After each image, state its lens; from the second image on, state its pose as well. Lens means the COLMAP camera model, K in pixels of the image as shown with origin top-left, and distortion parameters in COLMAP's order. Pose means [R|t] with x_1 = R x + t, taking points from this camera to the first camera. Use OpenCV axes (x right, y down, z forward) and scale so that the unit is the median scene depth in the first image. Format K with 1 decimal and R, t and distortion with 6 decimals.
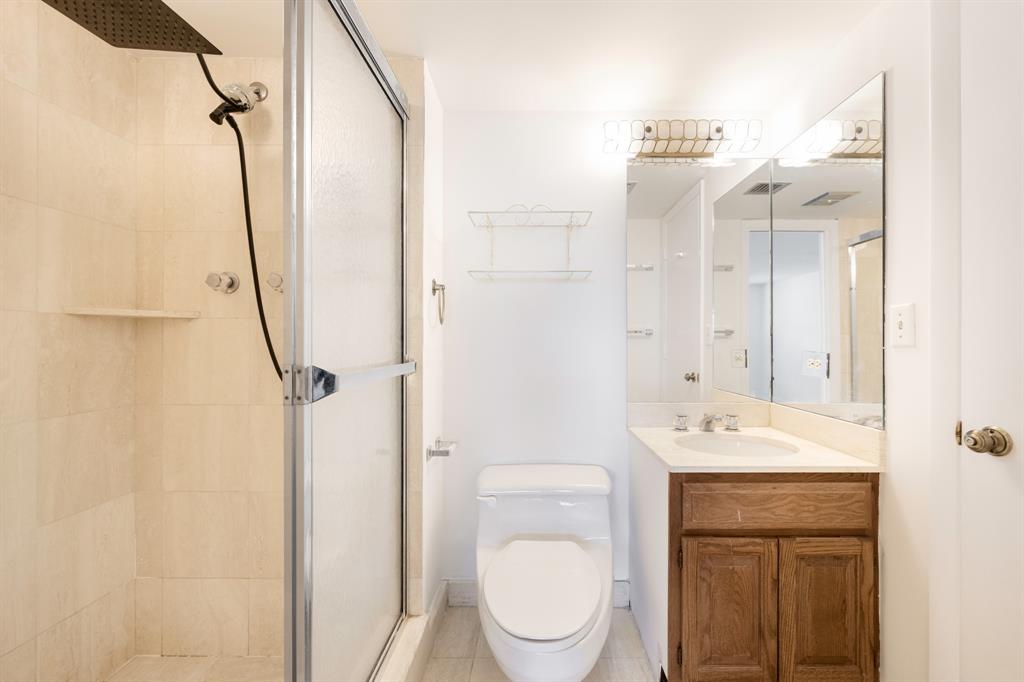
lens RADIAL K [[402.6, 0, 512.0], [0, 402.6, 341.0], [0, 0, 1]] dist [-0.000070, 0.000054]
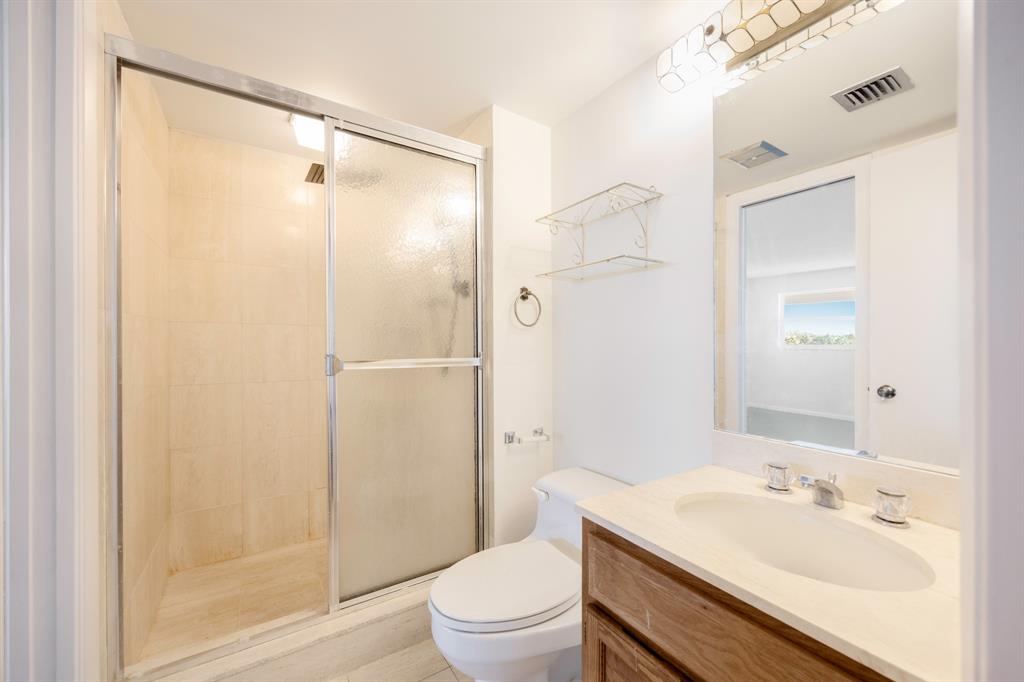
lens RADIAL K [[402.6, 0, 512.0], [0, 402.6, 341.0], [0, 0, 1]] dist [-0.000070, 0.000054]
pose [[0.547258, 0.008618, -0.836920, 0.862346], [-0.010444, 0.999939, 0.003468, -0.001989], [0.836899, 0.006843, 0.547315, 0.419728]]
